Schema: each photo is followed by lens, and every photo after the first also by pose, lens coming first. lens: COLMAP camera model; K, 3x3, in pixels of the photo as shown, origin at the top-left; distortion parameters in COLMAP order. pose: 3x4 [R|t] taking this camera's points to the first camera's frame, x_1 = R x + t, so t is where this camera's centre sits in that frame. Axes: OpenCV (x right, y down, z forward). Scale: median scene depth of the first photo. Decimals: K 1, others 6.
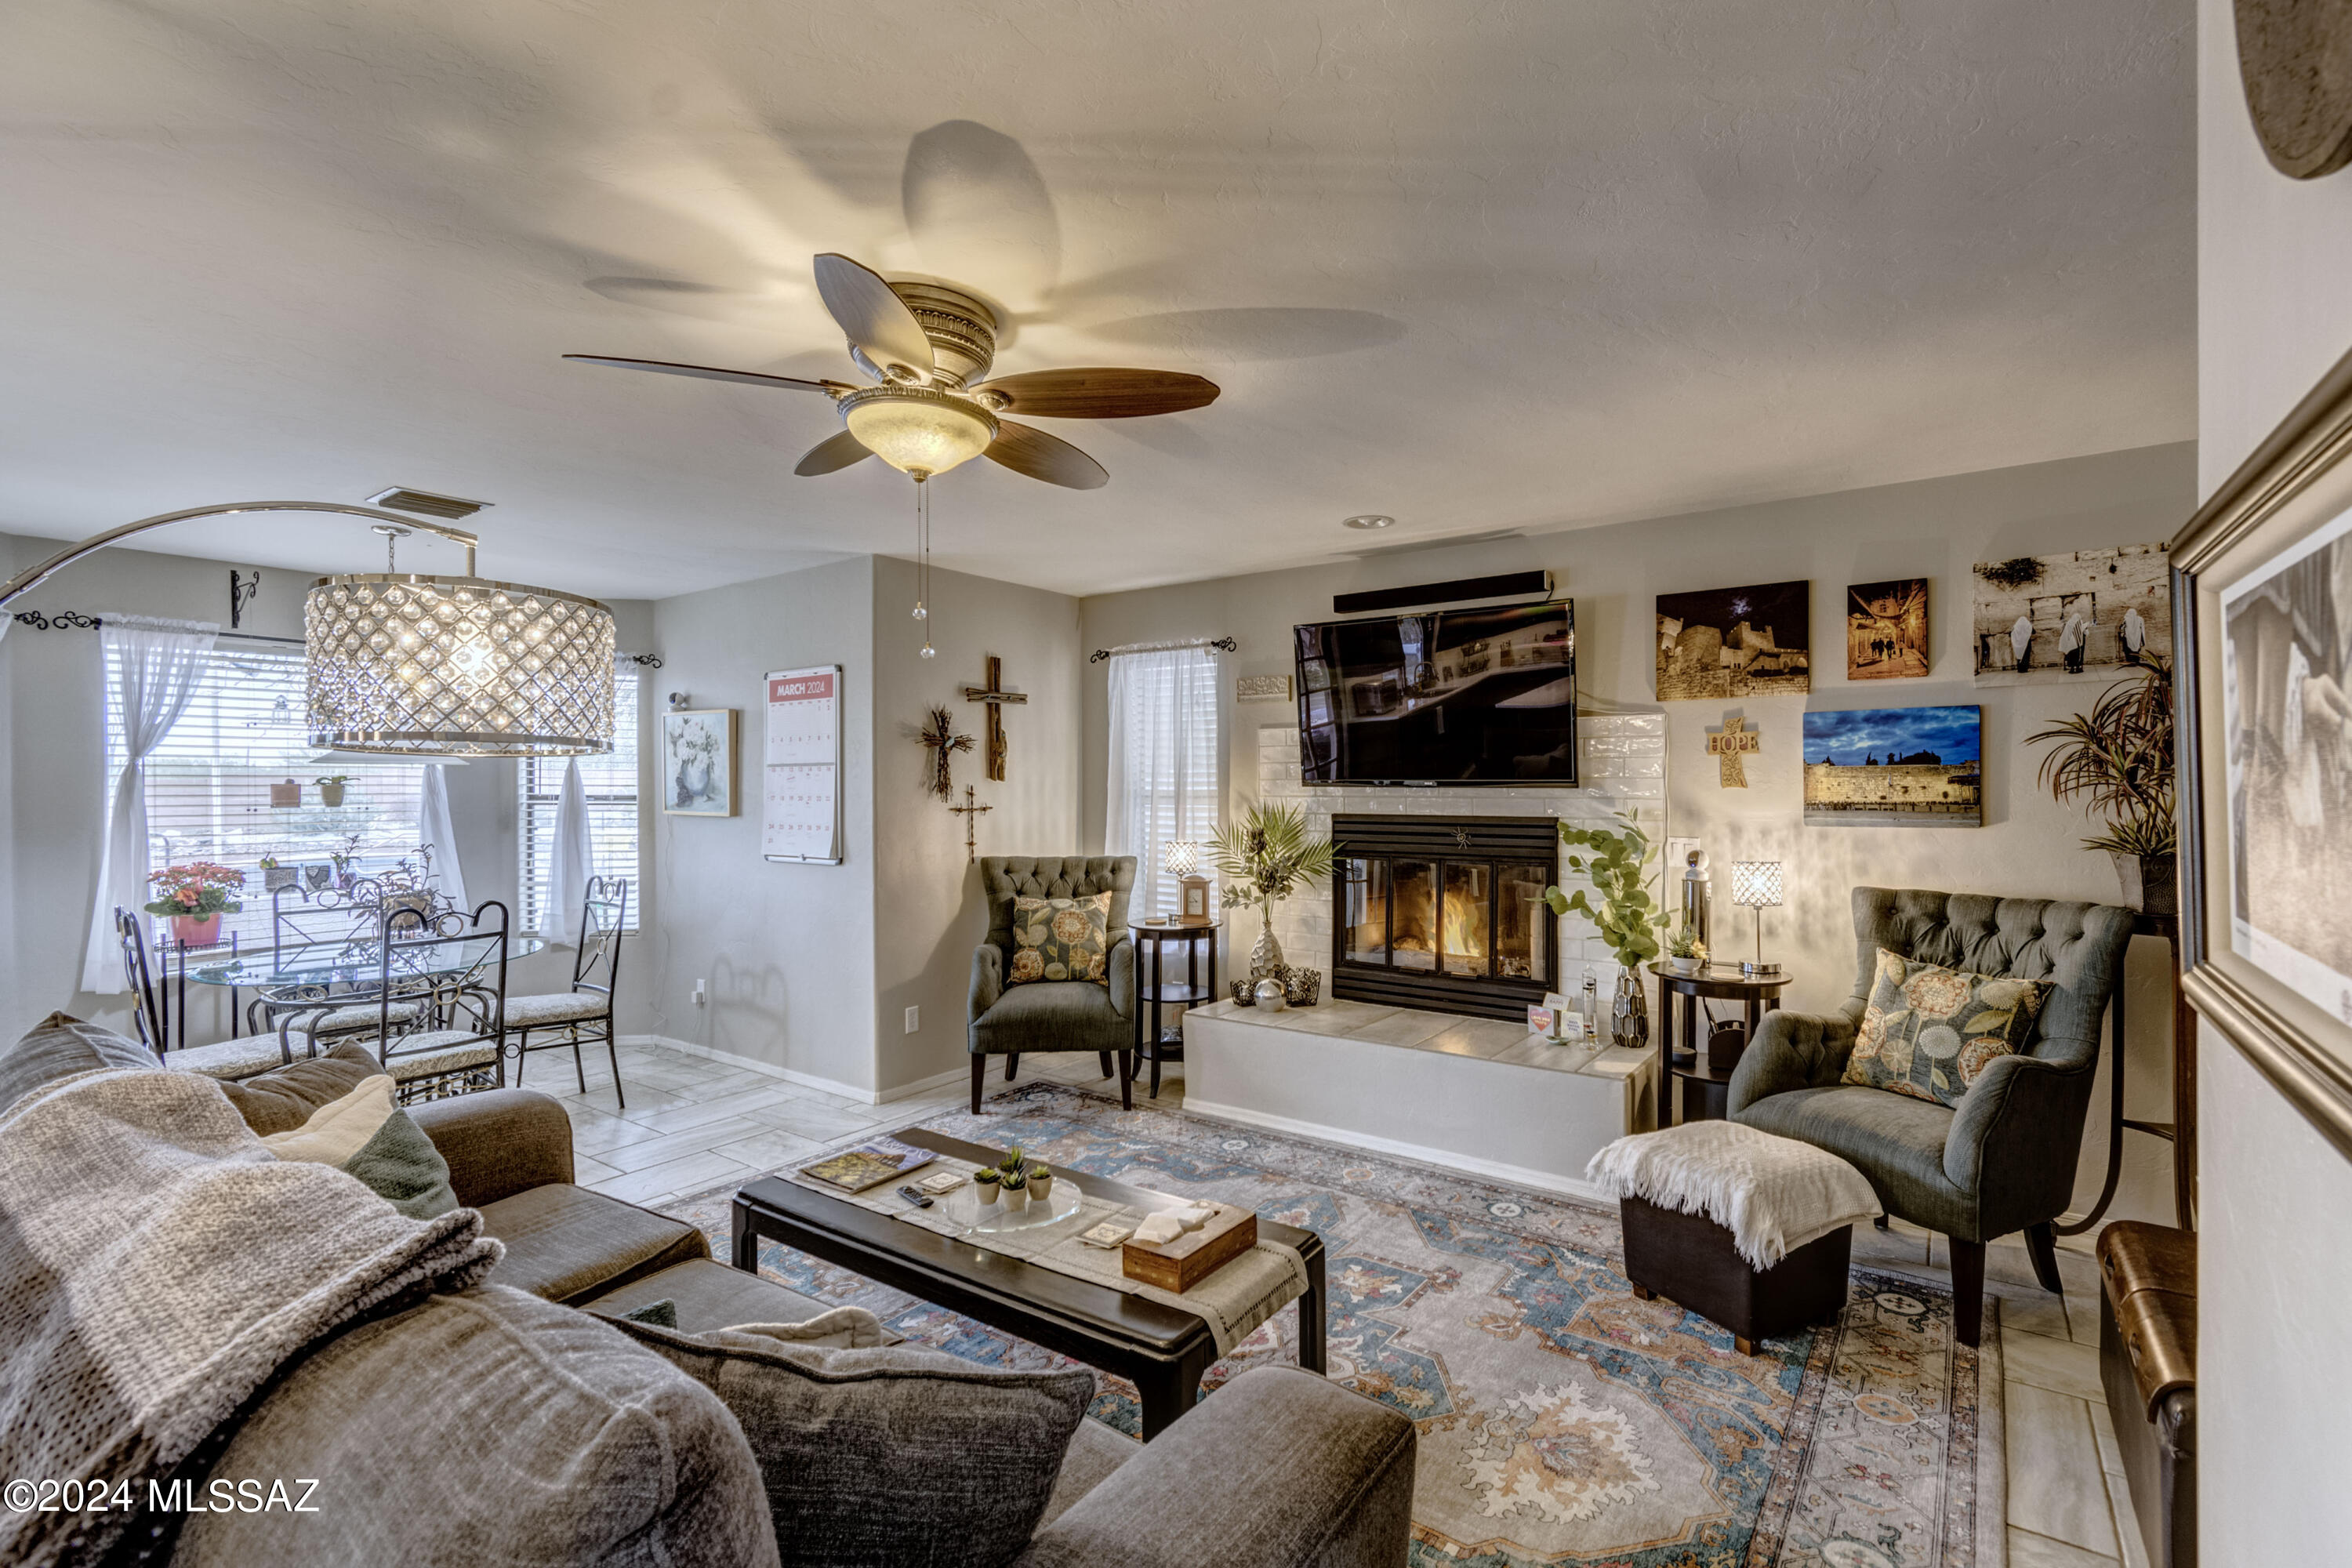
lens RADIAL K [[1042.6, 0, 1218.8], [0, 1042.6, 790.1], [0, 0, 1]] dist [0.003107, -0.001536]
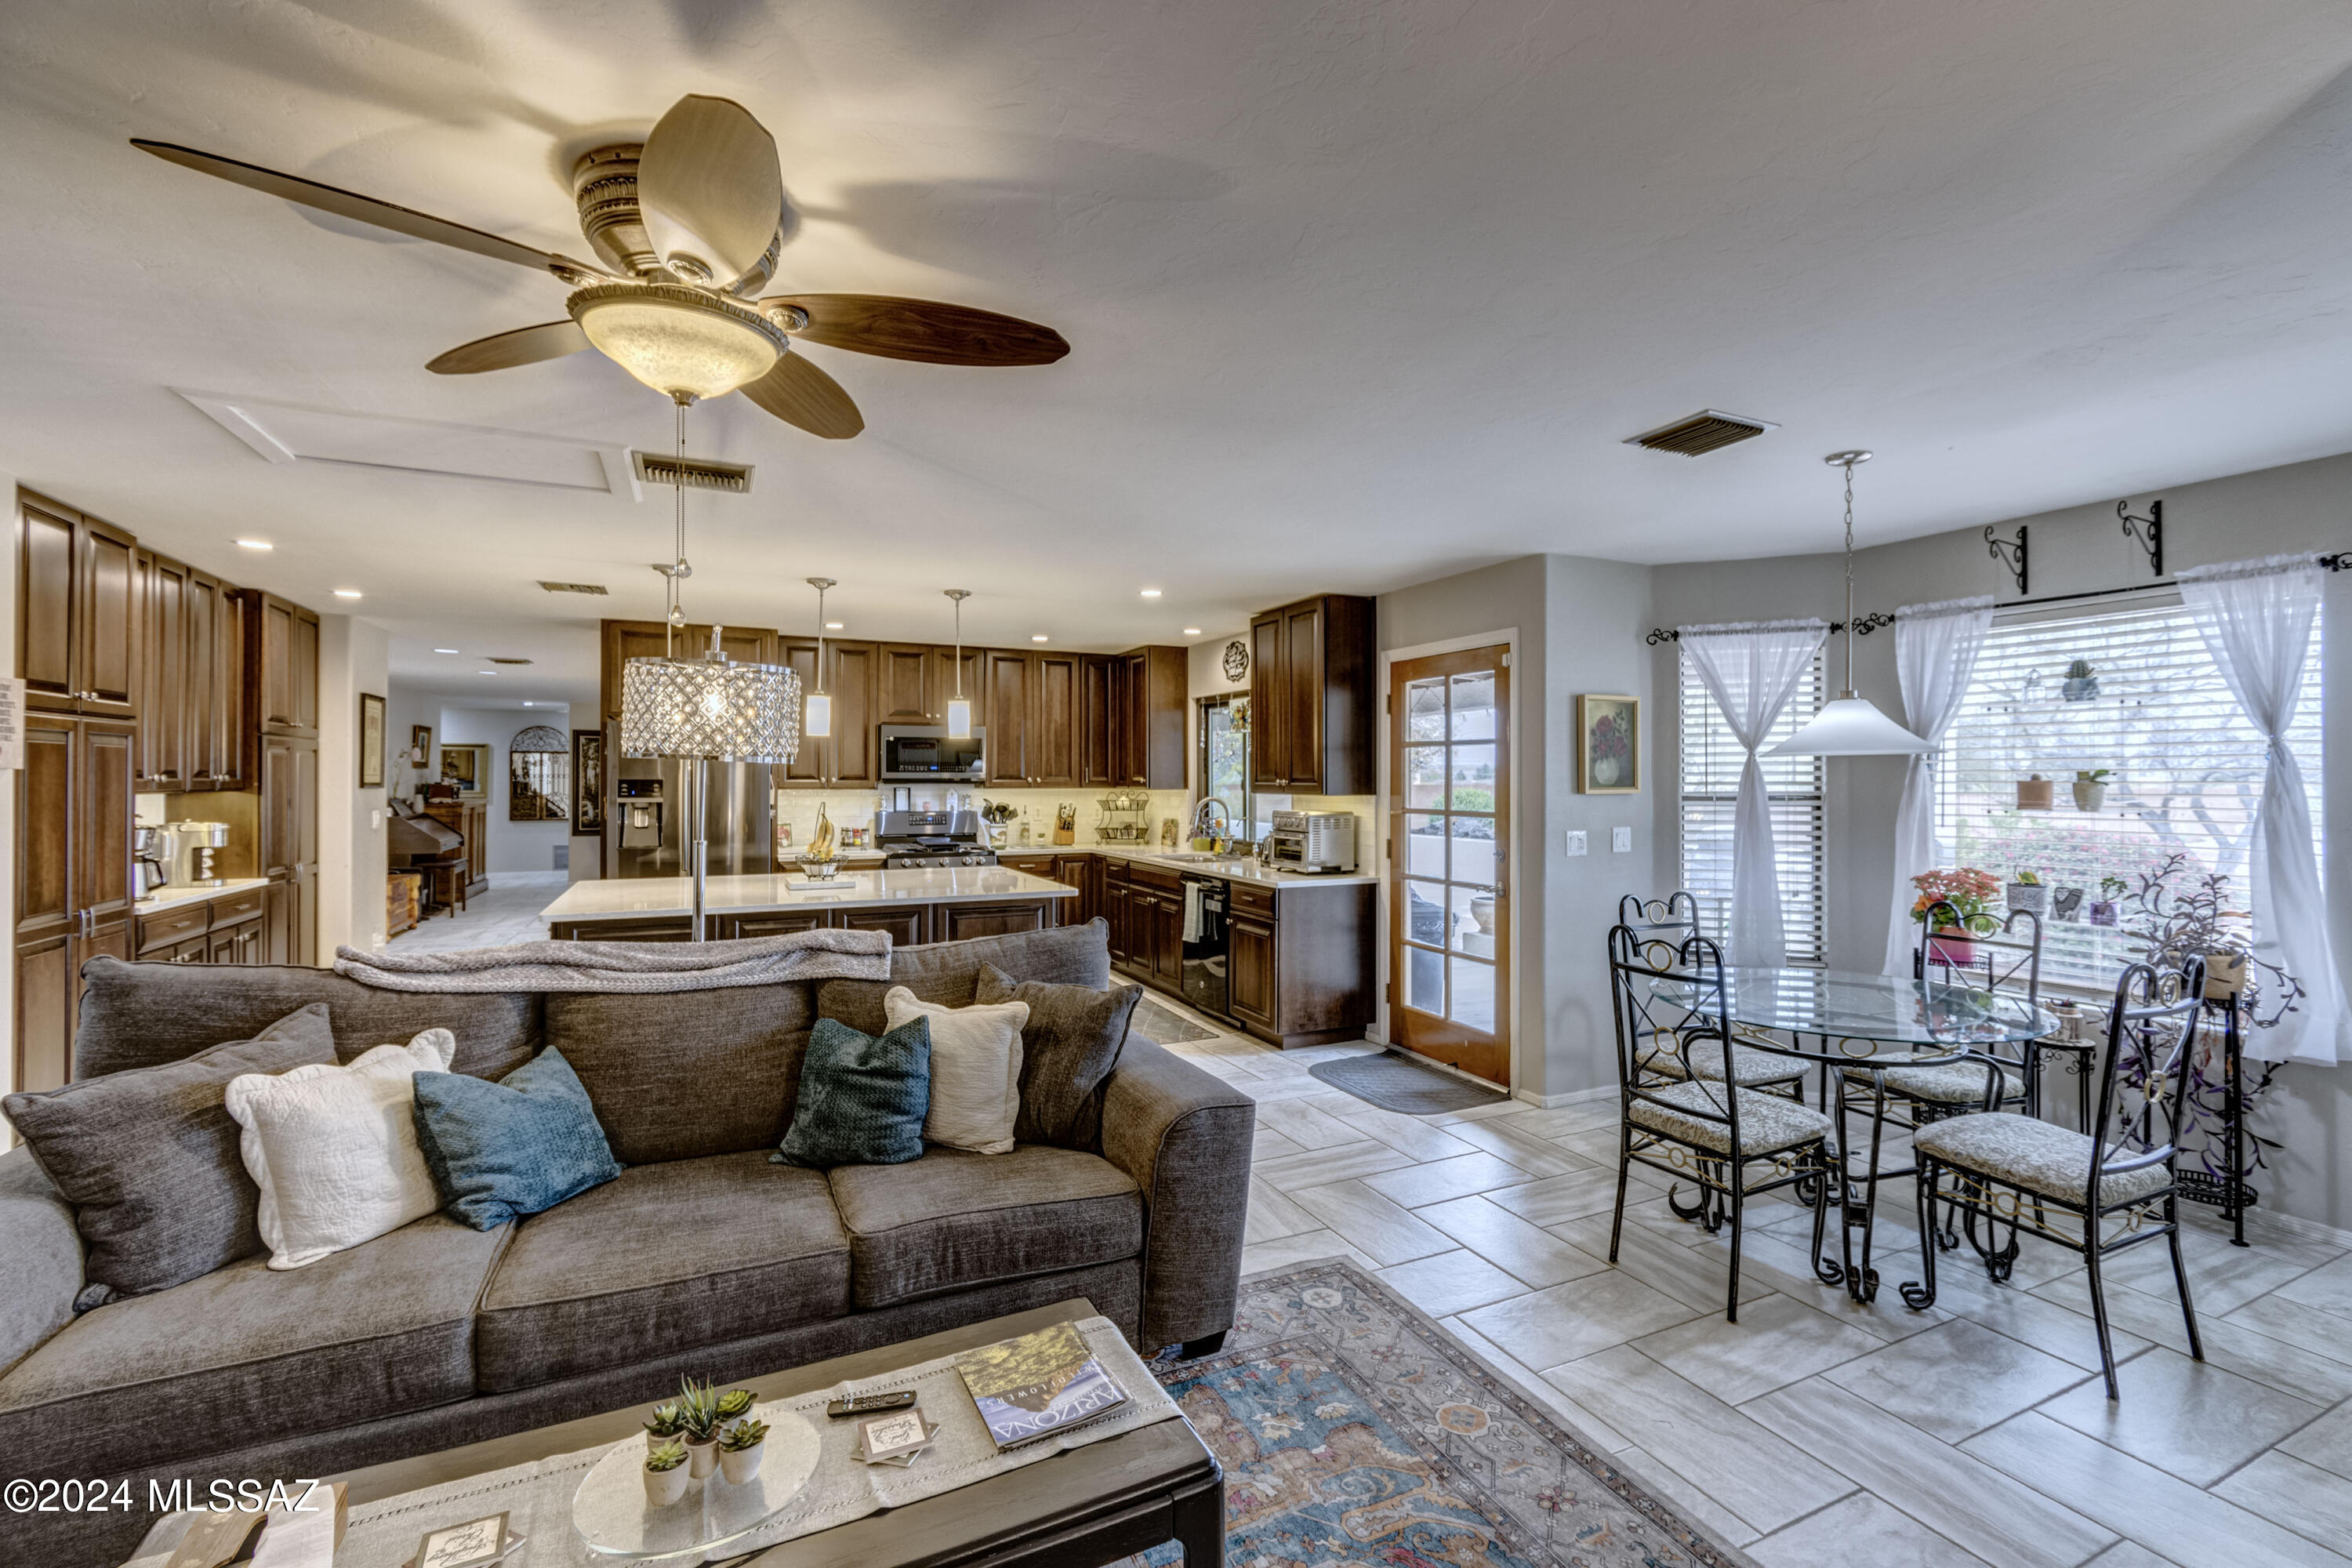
lens RADIAL K [[1042.6, 0, 1212.1], [0, 1042.6, 772.2], [0, 0, 1]] dist [0.003107, -0.001536]
pose [[-0.478519, -0.005535, -0.878060, 0.110580], [-0.007201, 0.999971, -0.002379, -0.006172], [0.878047, 0.005184, -0.478545, 0.867068]]
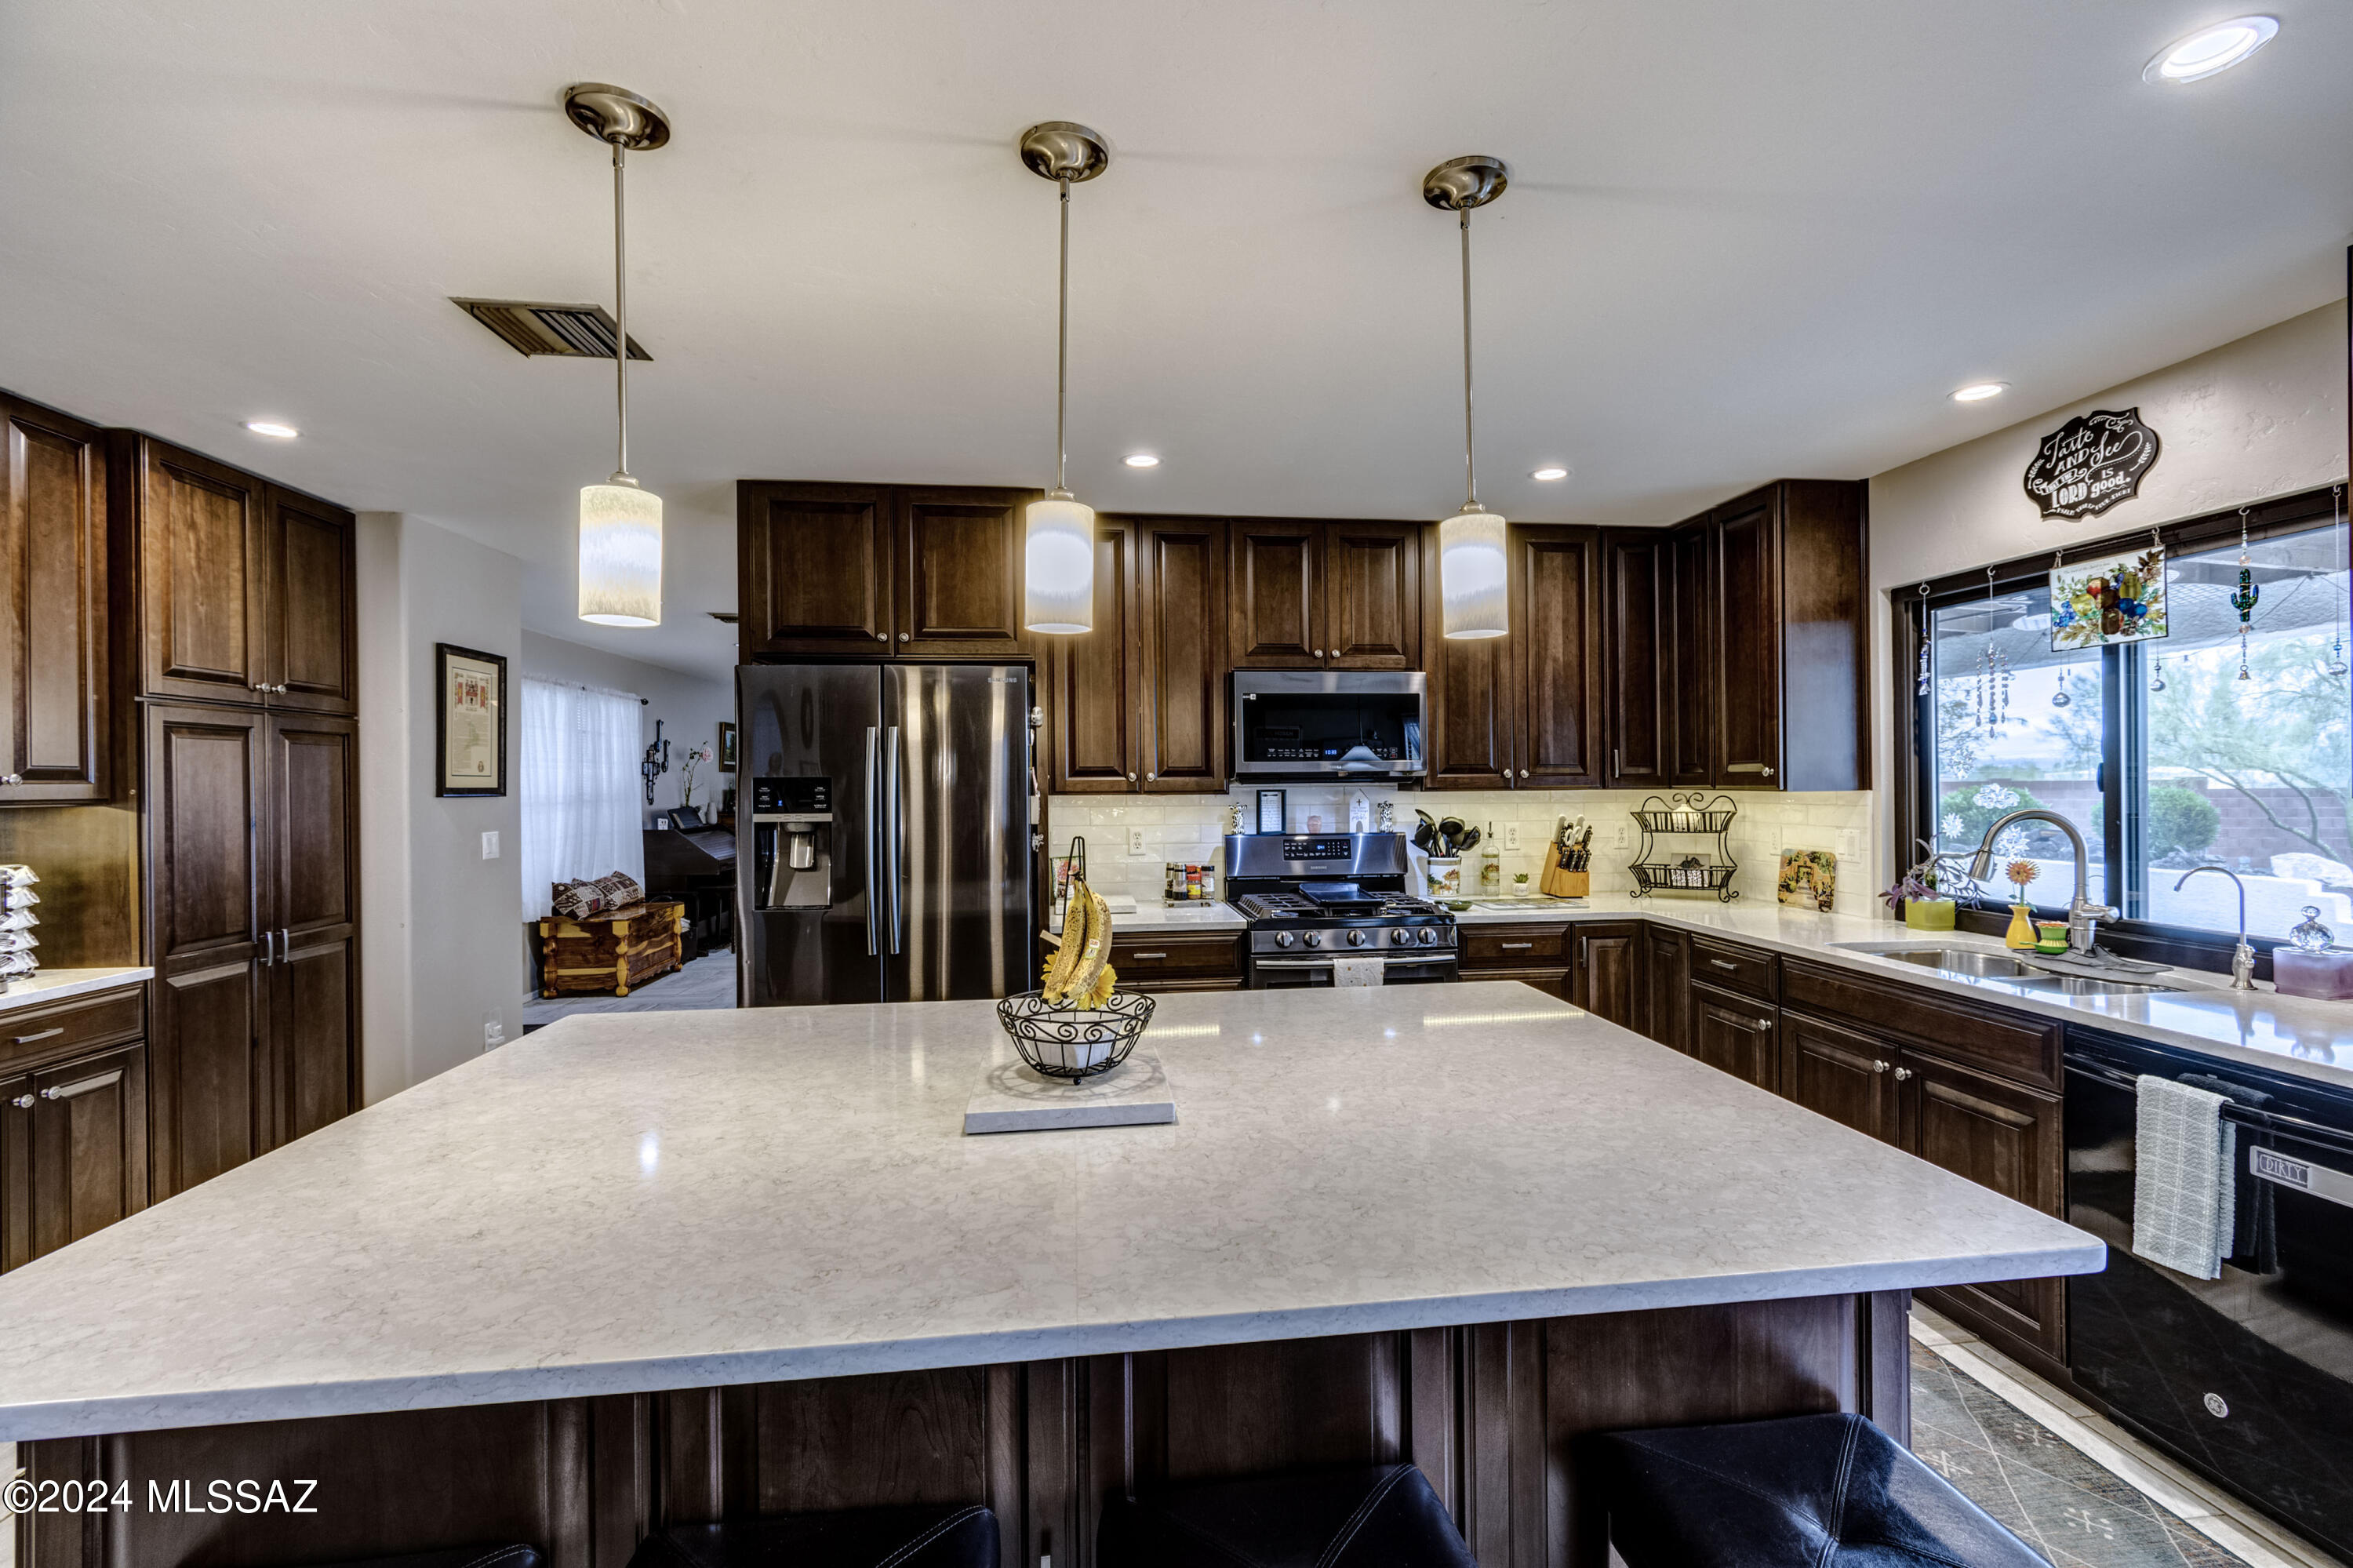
lens RADIAL K [[1043.1, 0, 1197.8], [0, 1043.1, 776.0], [0, 0, 1]] dist [0.003107, -0.001536]
pose [[-0.736043, 0.004099, -0.676923, -0.472990], [0.004998, 0.999987, 0.000622, 0.004938], [0.676917, -0.002925, -0.736054, 0.240780]]
